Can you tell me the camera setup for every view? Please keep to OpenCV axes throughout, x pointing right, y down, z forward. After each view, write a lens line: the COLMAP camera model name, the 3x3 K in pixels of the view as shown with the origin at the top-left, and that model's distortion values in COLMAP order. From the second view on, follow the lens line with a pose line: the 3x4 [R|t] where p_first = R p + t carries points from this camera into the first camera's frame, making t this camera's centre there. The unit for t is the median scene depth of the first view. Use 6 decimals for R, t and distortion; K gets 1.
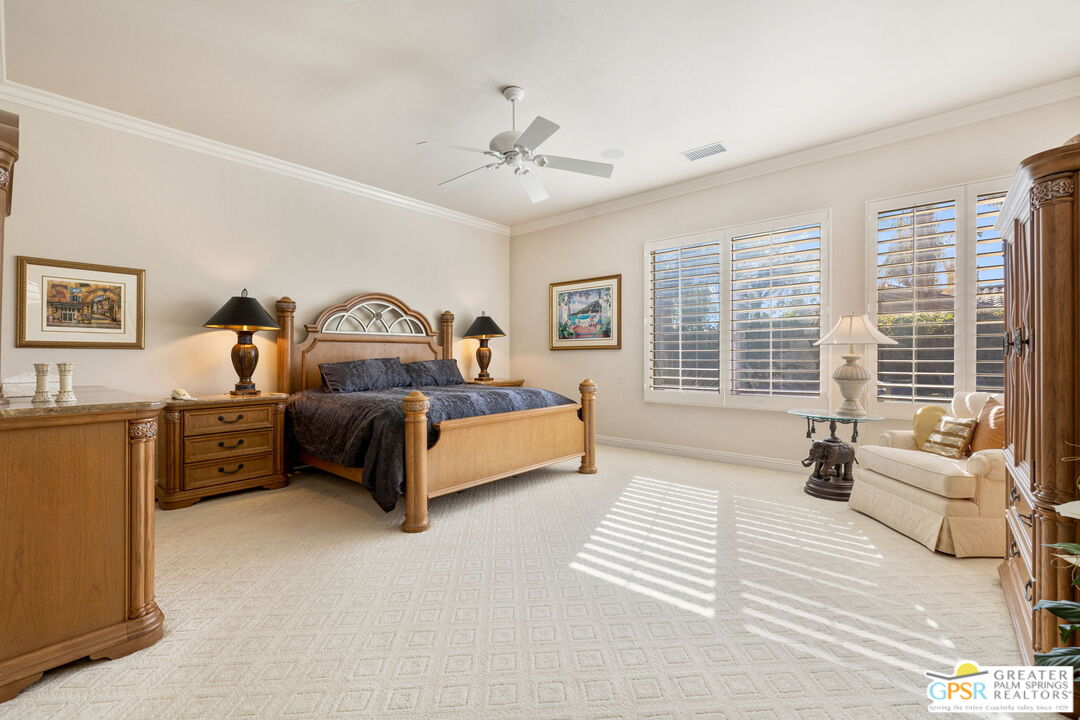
lens RADIAL K [[465.5, 0, 540.7], [0, 465.5, 356.5], [0, 0, 1]] dist [0.000671, 0.000278]
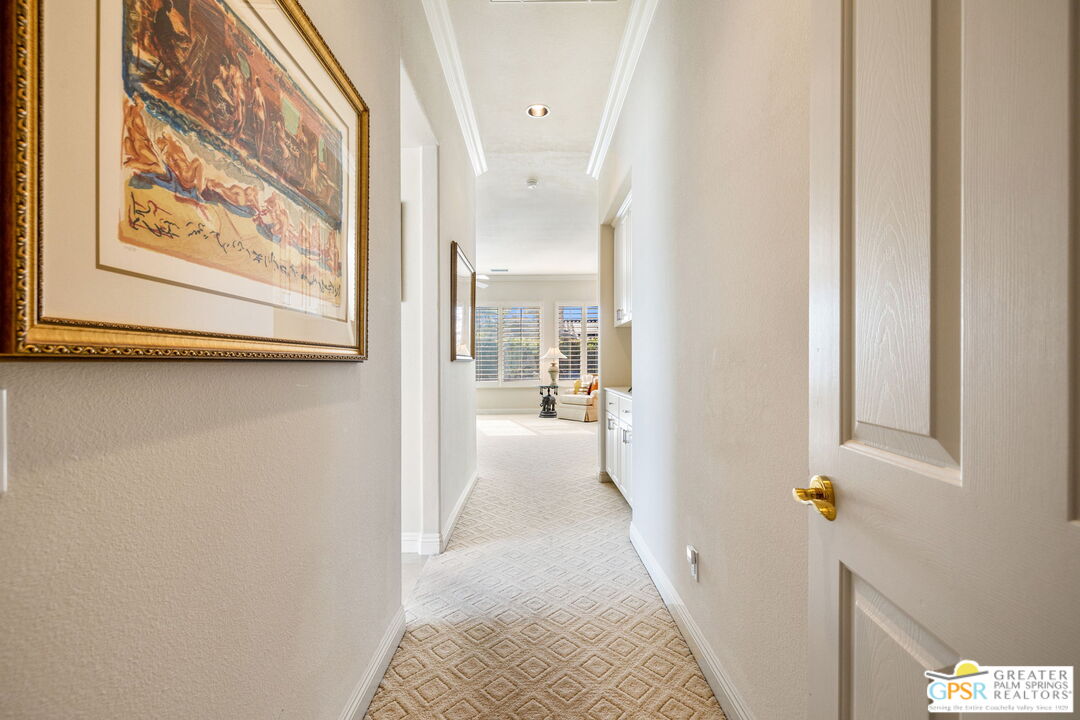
lens RADIAL K [[465.5, 0, 539.1], [0, 465.5, 362.6], [0, 0, 1]] dist [0.000671, 0.000278]
pose [[0.743468, 0.000501, 0.668771, -1.125110], [0.005282, 0.999964, -0.006621, 0.015308], [-0.668750, 0.008455, 0.743439, -0.872541]]
